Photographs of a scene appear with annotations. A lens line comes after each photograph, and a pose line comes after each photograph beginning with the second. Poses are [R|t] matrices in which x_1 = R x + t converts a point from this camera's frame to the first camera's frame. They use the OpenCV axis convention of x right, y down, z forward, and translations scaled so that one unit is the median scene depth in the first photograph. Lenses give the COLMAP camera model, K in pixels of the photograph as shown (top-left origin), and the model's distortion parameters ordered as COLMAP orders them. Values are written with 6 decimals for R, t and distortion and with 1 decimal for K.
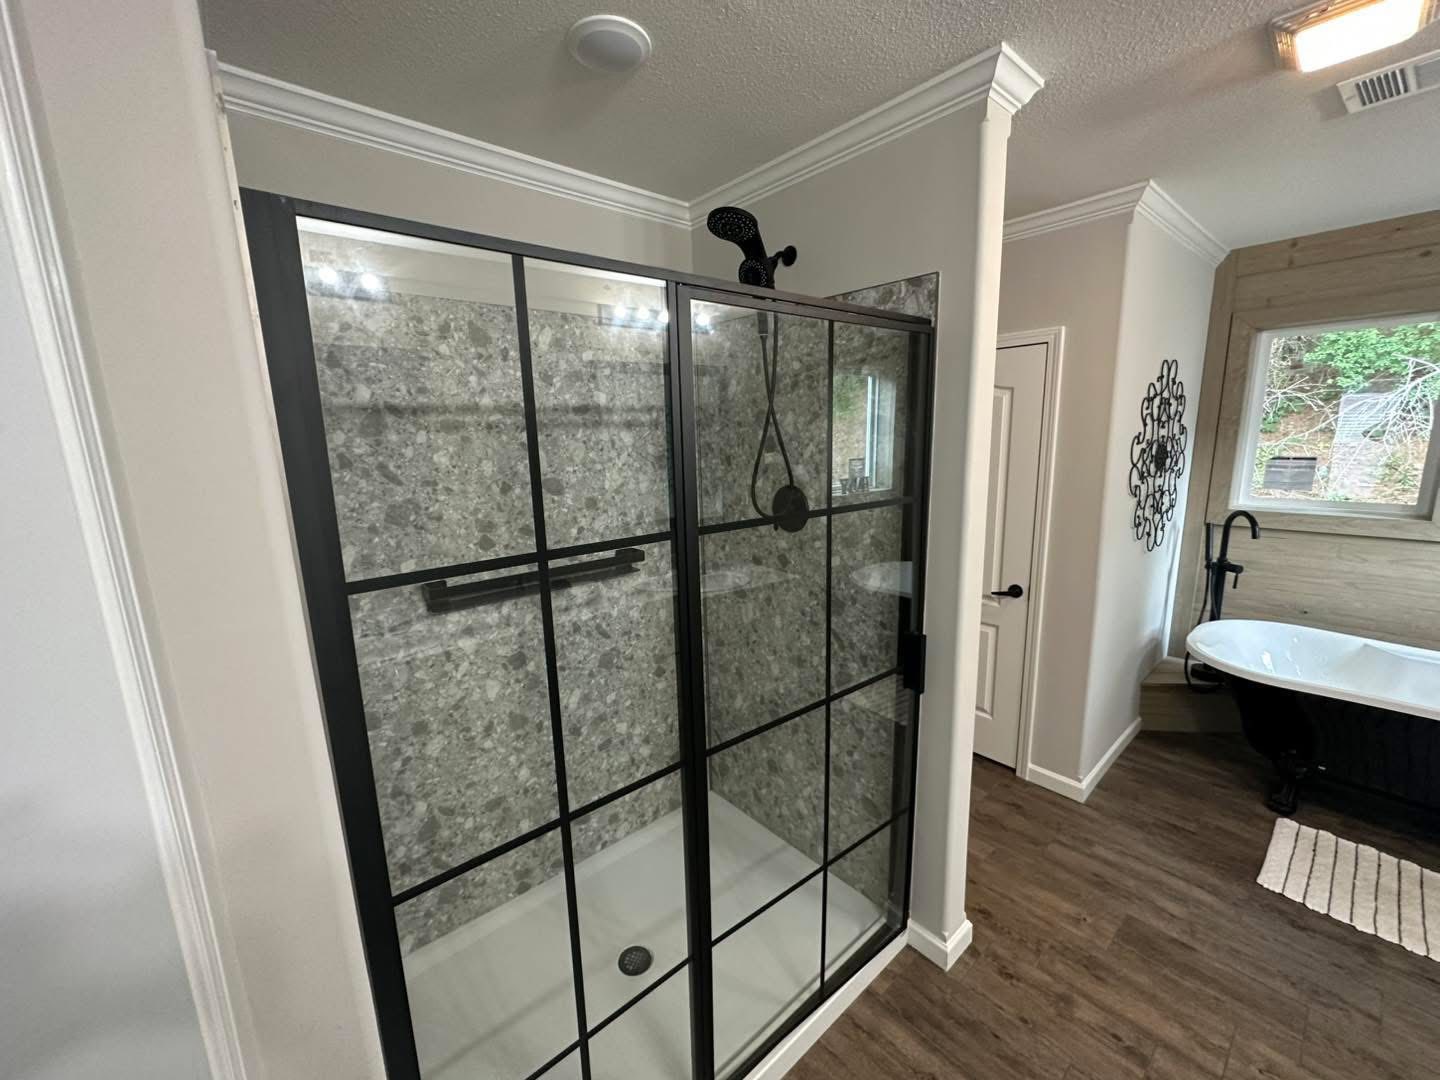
lens RADIAL K [[573.4, 0, 718.7], [0, 573.4, 539.3], [0, 0, 1]] dist [-0.003534, 0.000614]
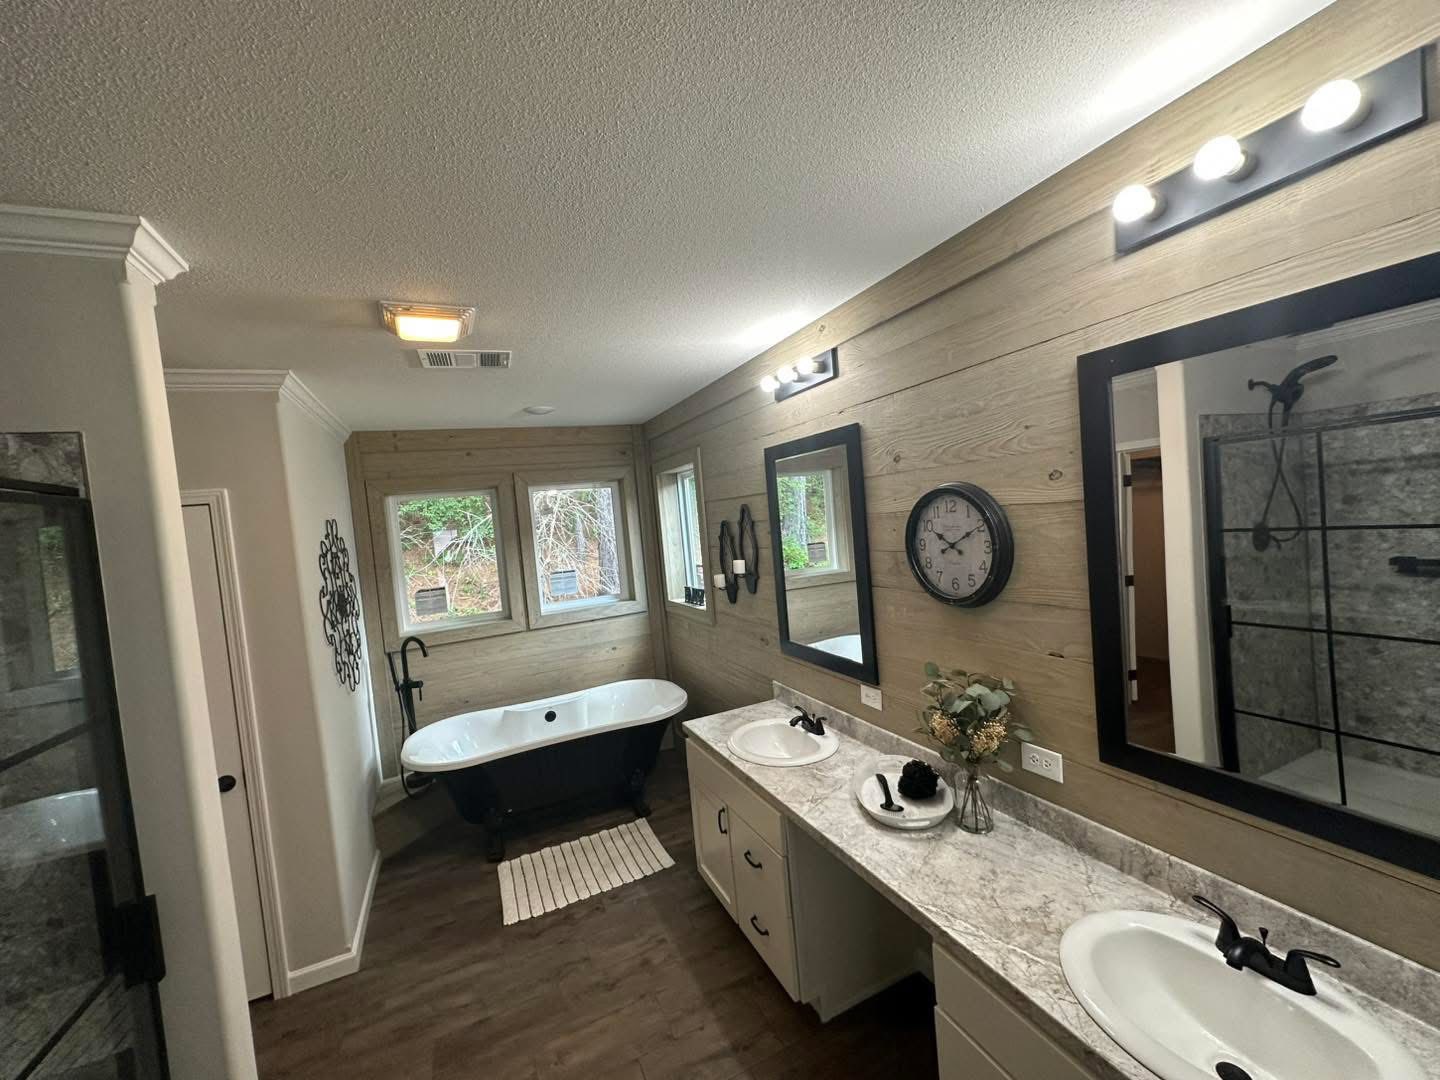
lens RADIAL K [[573.4, 0, 718.7], [0, 573.4, 539.3], [0, 0, 1]] dist [-0.003534, 0.000614]
pose [[0.273238, -0.037476, 0.961216, -0.081697], [0.263062, 0.964062, -0.037192, -0.034949], [-0.925278, 0.263021, 0.273276, 0.001144]]
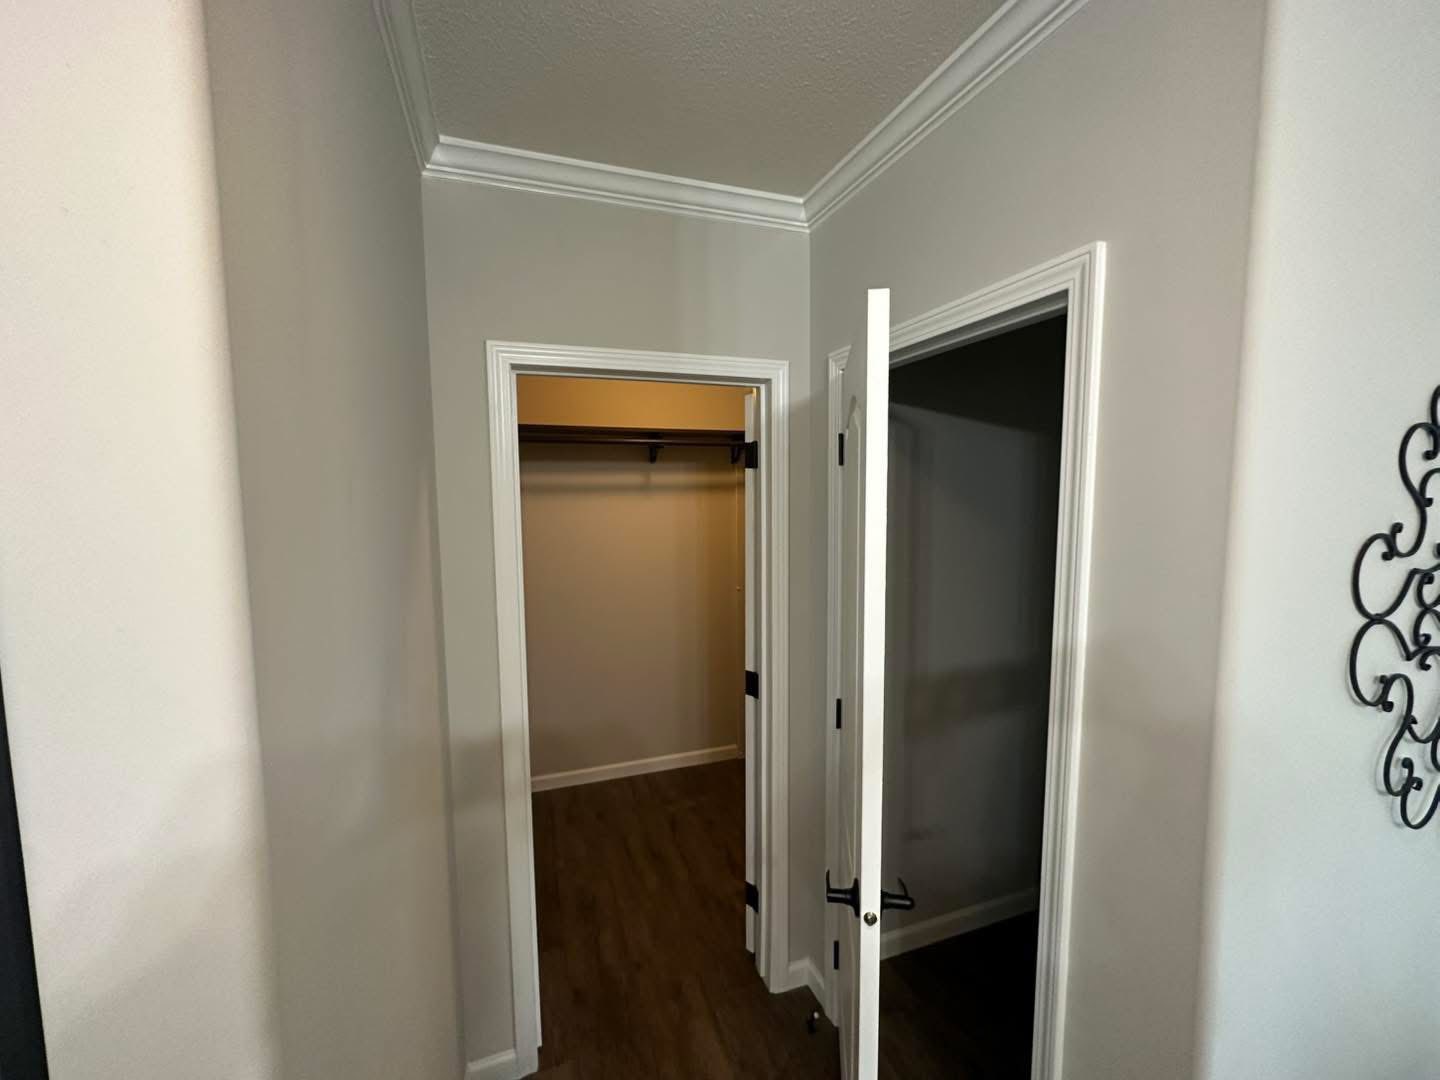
lens RADIAL K [[594.0, 0, 802.9], [0, 594.0, 537.1], [0, 0, 1]] dist [-0.000574, 0.000143]
pose [[0.938047, 0.062128, -0.340892, 0.495632], [-0.092097, 0.993112, -0.072430, -0.113798], [0.334044, 0.099338, 0.937308, 0.519479]]
